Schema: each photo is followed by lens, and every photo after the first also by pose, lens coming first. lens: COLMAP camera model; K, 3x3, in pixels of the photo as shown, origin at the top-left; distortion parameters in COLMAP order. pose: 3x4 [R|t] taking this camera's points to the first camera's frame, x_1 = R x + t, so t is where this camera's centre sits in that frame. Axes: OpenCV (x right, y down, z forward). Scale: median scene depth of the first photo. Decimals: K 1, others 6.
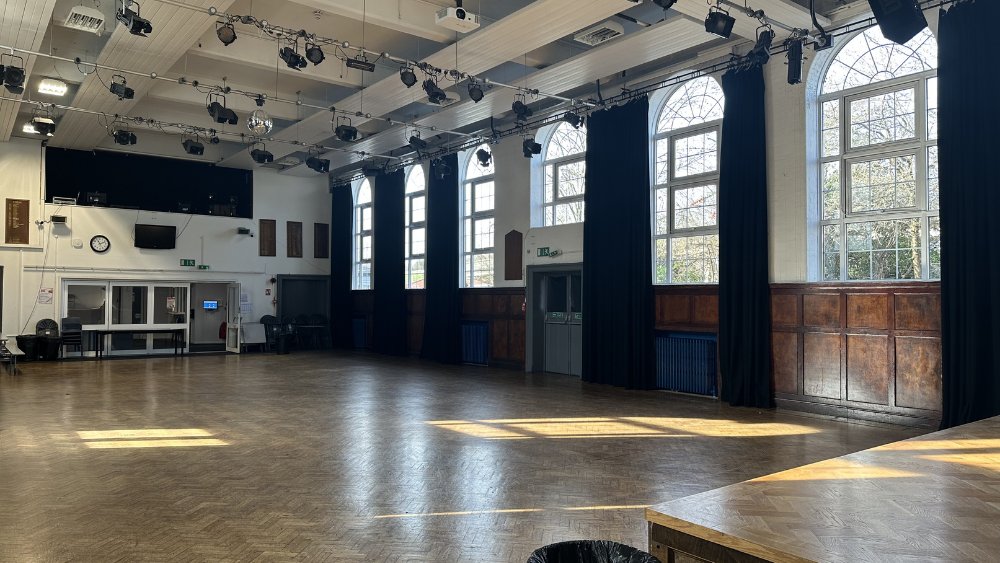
lens RADIAL K [[699.7, 0, 500.0], [0, 699.7, 281.5], [0, 0, 1]] dist [0.004827, 0.001127]
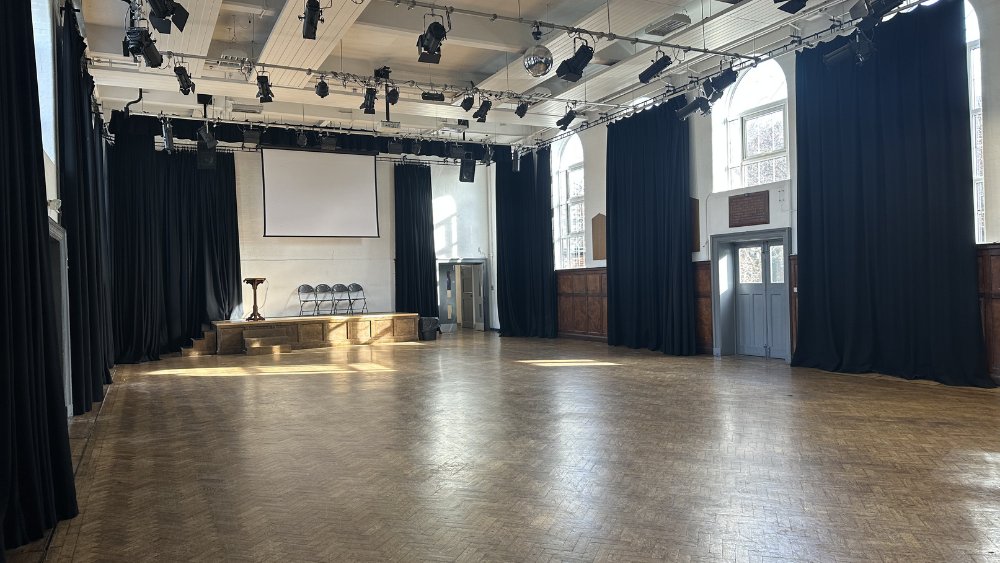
lens RADIAL K [[699.7, 0, 500.0], [0, 699.7, 281.5], [0, 0, 1]] dist [0.004827, 0.001127]
pose [[0.981575, -0.041657, -0.186480, 0.170345], [0.046503, 0.998683, 0.021687, -0.002398], [0.185330, -0.029959, 0.982219, -0.240774]]
